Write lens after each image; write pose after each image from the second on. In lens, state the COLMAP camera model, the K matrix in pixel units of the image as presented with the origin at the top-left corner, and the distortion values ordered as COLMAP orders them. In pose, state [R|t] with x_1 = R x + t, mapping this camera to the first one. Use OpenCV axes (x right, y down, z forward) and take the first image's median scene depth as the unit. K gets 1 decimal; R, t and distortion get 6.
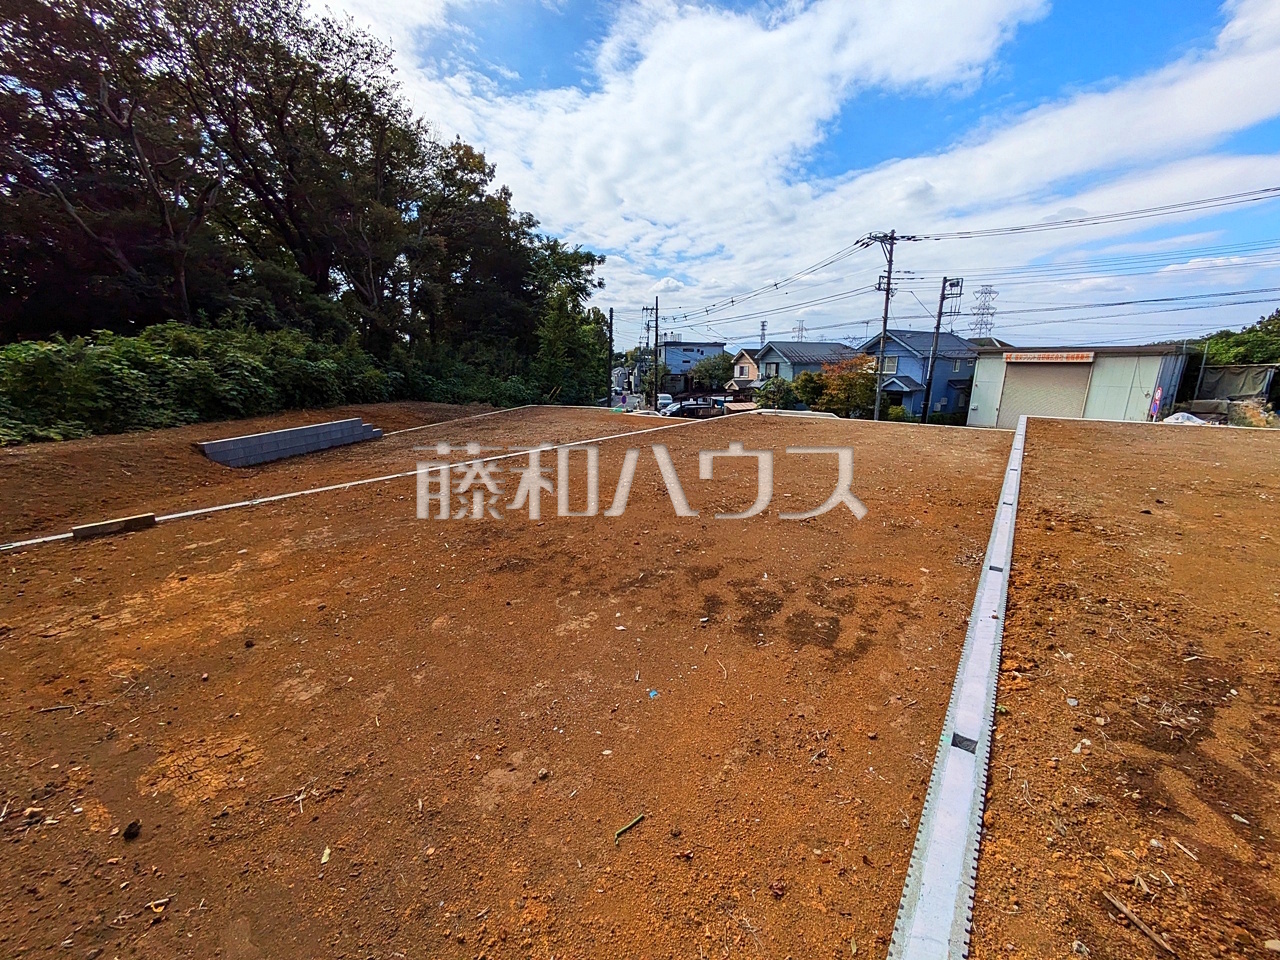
lens RADIAL K [[506.7, 0, 640.4], [0, 506.7, 479.0], [0, 0, 1]] dist [-0.002102, 0.001675]
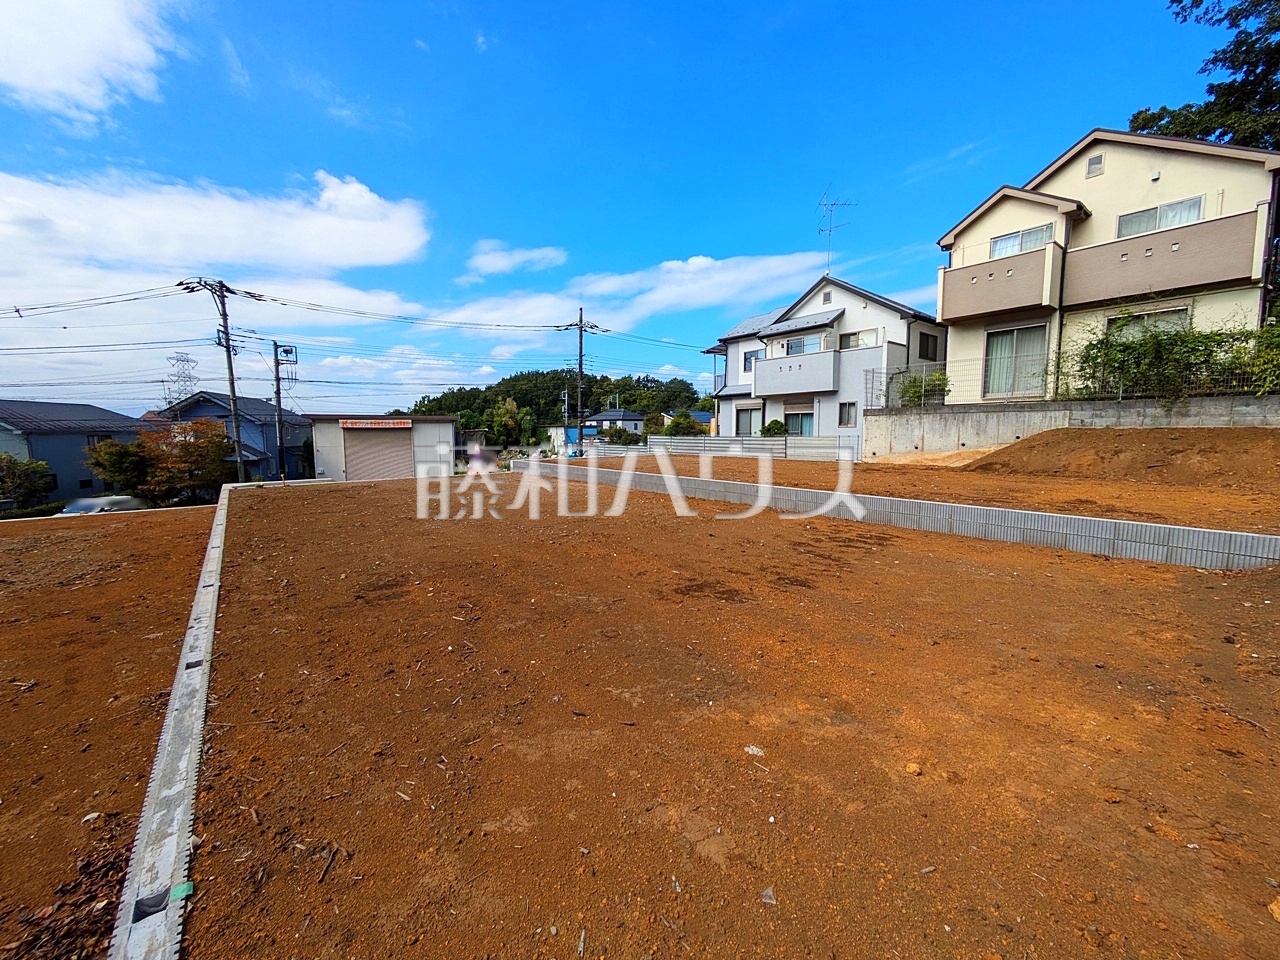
lens RADIAL K [[506.7, 0, 641.5], [0, 506.7, 480.2], [0, 0, 1]] dist [-0.002102, 0.001675]
pose [[0.246608, -0.098188, 0.964128, -0.234662], [0.228044, 0.972798, 0.040741, -0.026193], [-0.941902, 0.209817, 0.262291, 0.174279]]
